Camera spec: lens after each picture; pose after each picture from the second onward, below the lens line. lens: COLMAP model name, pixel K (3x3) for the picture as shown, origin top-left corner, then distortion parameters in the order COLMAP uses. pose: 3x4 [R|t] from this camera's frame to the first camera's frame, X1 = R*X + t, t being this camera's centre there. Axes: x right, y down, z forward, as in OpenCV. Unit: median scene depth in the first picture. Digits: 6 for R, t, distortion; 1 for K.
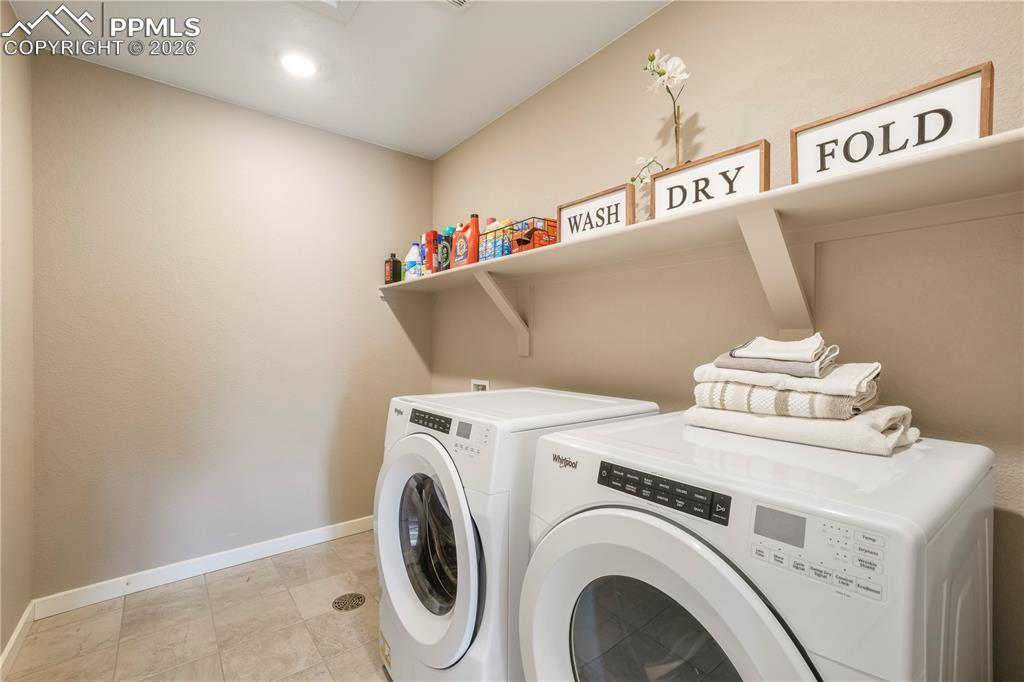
lens RADIAL K [[440.8, 0, 502.5], [0, 440.8, 345.1], [0, 0, 1]] dist [0.003628, -0.000923]
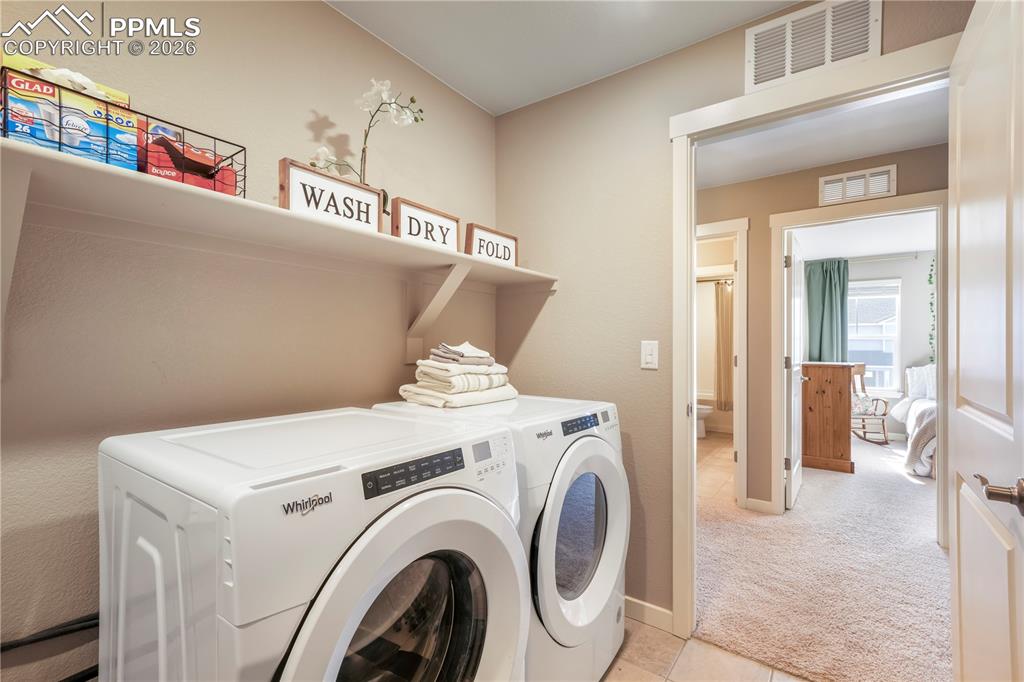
lens RADIAL K [[440.8, 0, 503.8], [0, 440.8, 343.0], [0, 0, 1]] dist [0.003628, -0.000923]
pose [[-0.257732, -0.002420, 0.966213, -0.830630], [-0.002535, 0.999995, 0.001829, -0.018925], [-0.966213, -0.001978, -0.257737, 1.055879]]
